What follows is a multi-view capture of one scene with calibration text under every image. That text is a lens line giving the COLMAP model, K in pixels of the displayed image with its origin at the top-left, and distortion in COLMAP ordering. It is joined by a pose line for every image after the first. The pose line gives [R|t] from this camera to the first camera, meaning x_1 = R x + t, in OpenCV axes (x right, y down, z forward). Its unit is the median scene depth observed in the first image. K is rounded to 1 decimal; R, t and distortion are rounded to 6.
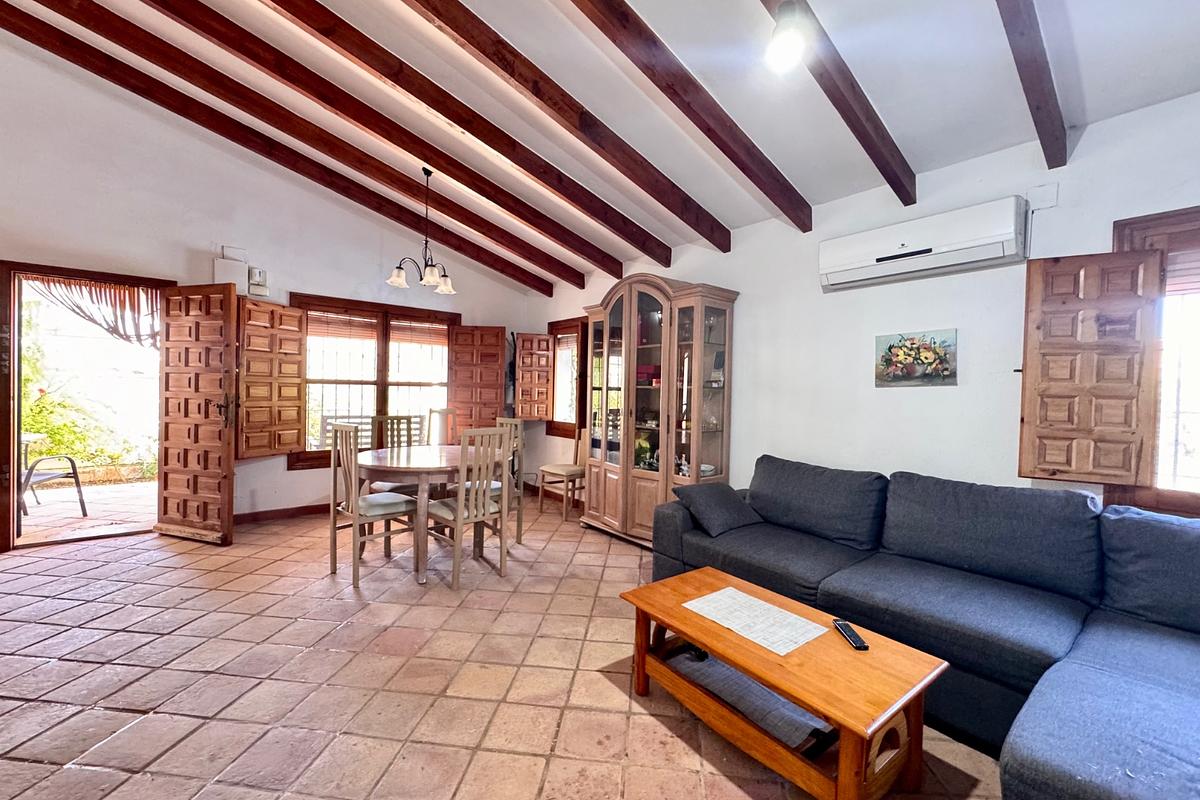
lens RADIAL K [[480.9, 0, 599.8], [0, 480.9, 400.1], [0, 0, 1]] dist [-0.000896, -0.000492]
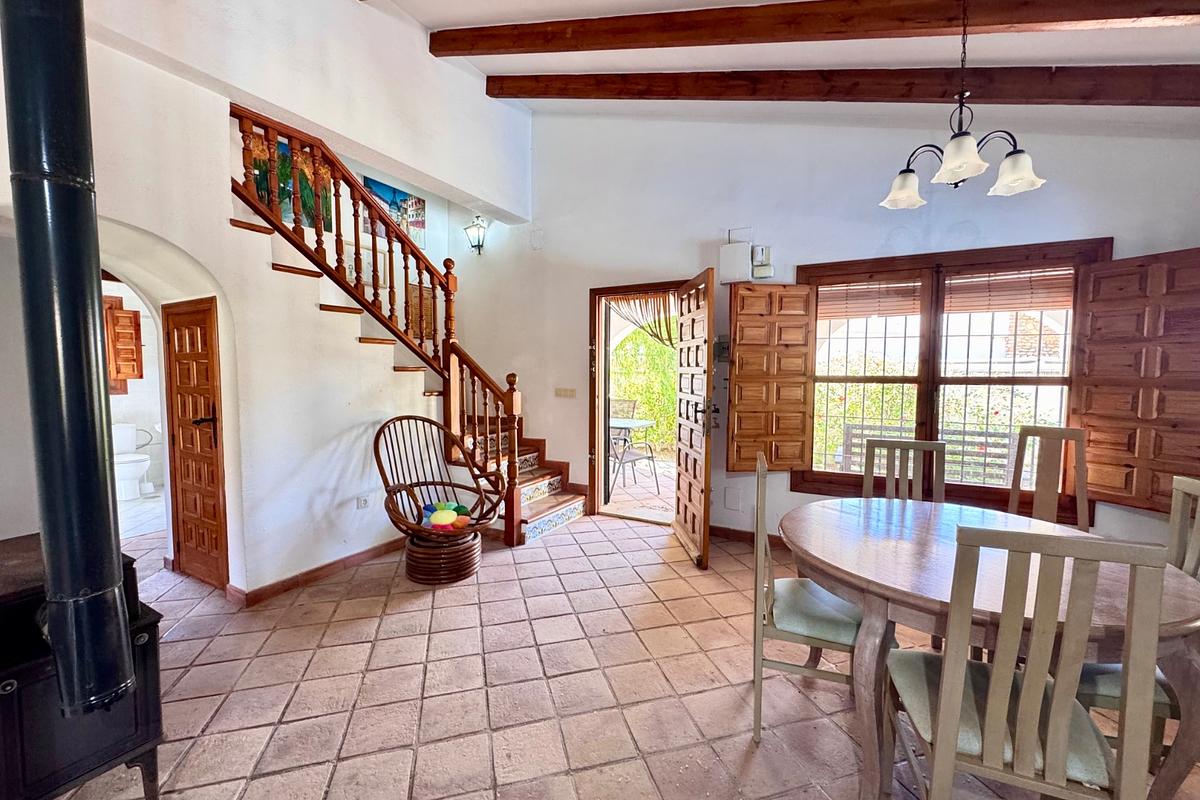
lens RADIAL K [[480.8, 0, 599.1], [0, 480.8, 399.4], [0, 0, 1]] dist [0.000844, 0.000277]
pose [[0.380815, 0.033444, -0.924046, -0.035827], [-0.011923, 0.999440, 0.031259, -0.028623], [0.924574, -0.000887, 0.381001, 0.409649]]
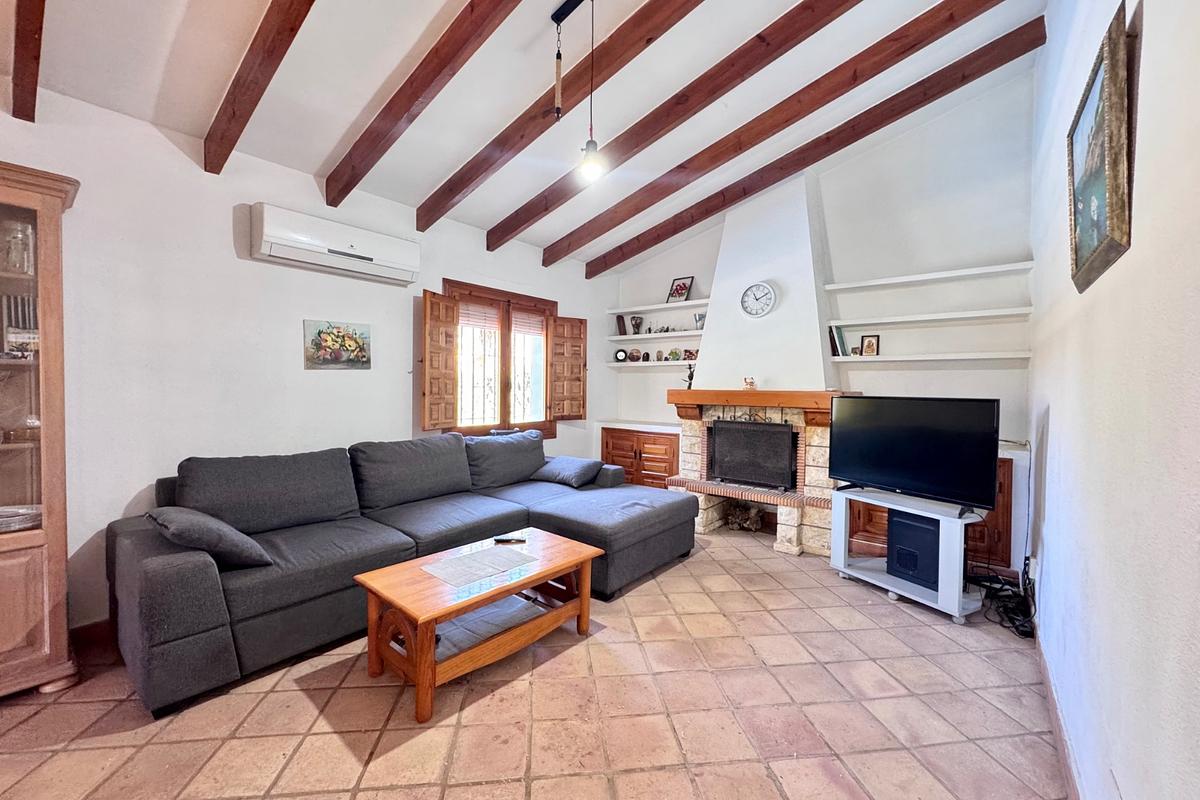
lens RADIAL K [[480.8, 0, 599.1], [0, 480.8, 399.4], [0, 0, 1]] dist [0.000844, 0.000277]
pose [[-0.224139, -0.052675, 0.973133, -0.372276], [-0.000085, 0.998539, 0.054030, -0.011792], [-0.974557, 0.012028, -0.223816, 0.400624]]
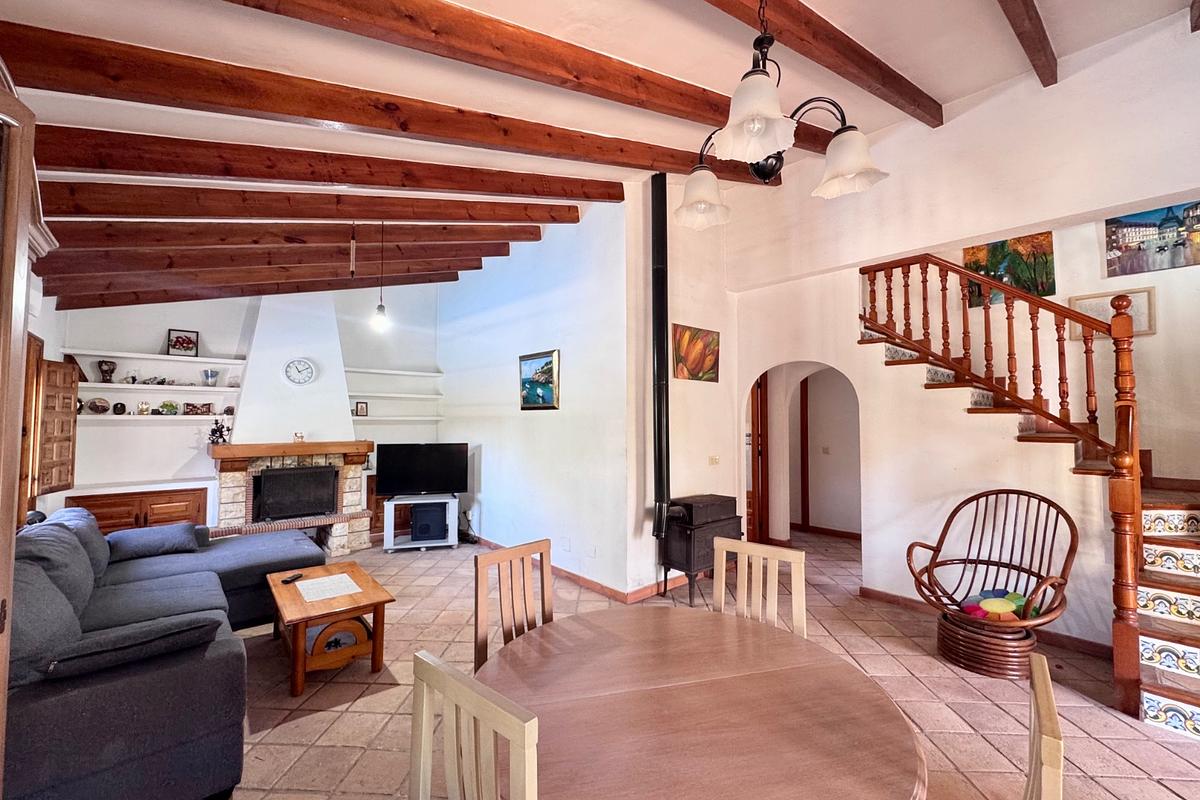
lens RADIAL K [[480.9, 0, 599.8], [0, 480.9, 400.1], [0, 0, 1]] dist [-0.000896, -0.000492]
pose [[-0.997920, -0.028966, -0.057598, -0.211240], [-0.027761, 0.999381, -0.021621, -0.077125], [0.058188, -0.019977, -0.998106, 1.119041]]
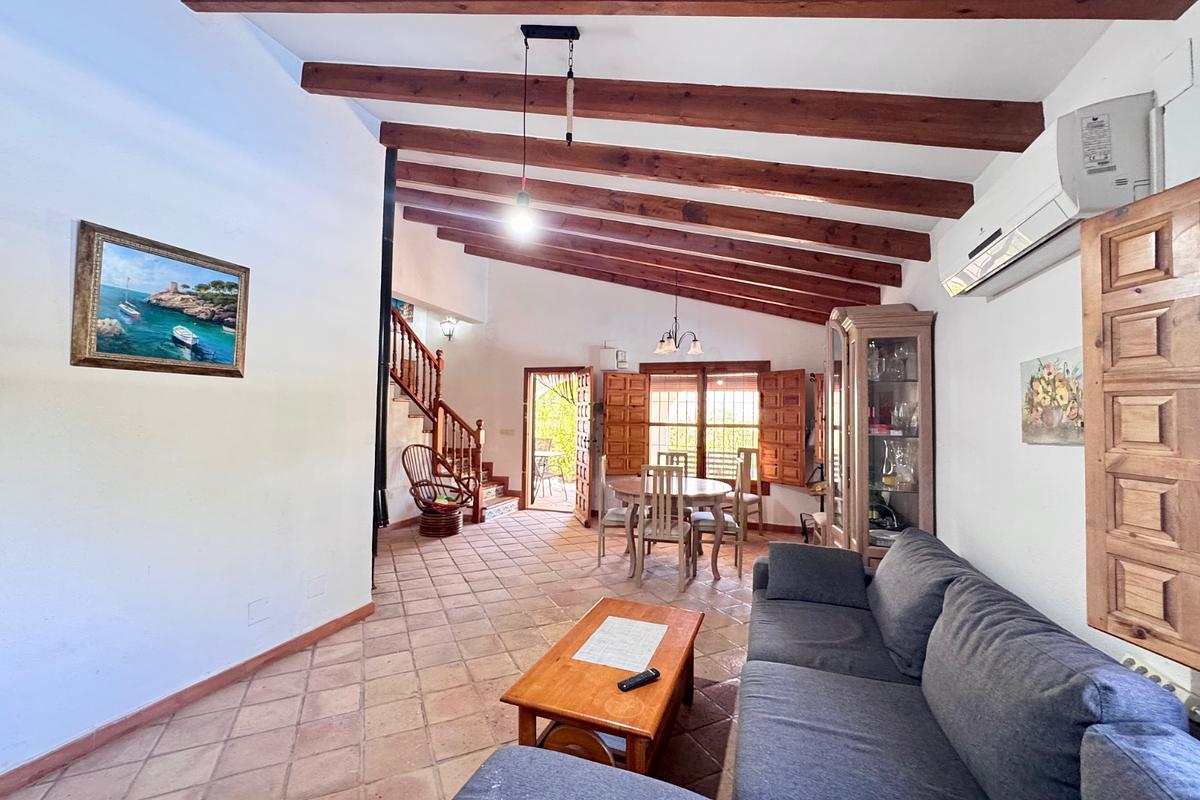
lens RADIAL K [[480.8, 0, 599.1], [0, 480.8, 399.4], [0, 0, 1]] dist [0.000844, 0.000277]
pose [[0.536281, -0.043288, -0.842929, 0.523119], [-0.017198, 0.997916, -0.062189, -0.023287], [0.843865, 0.047847, 0.534419, 0.124732]]
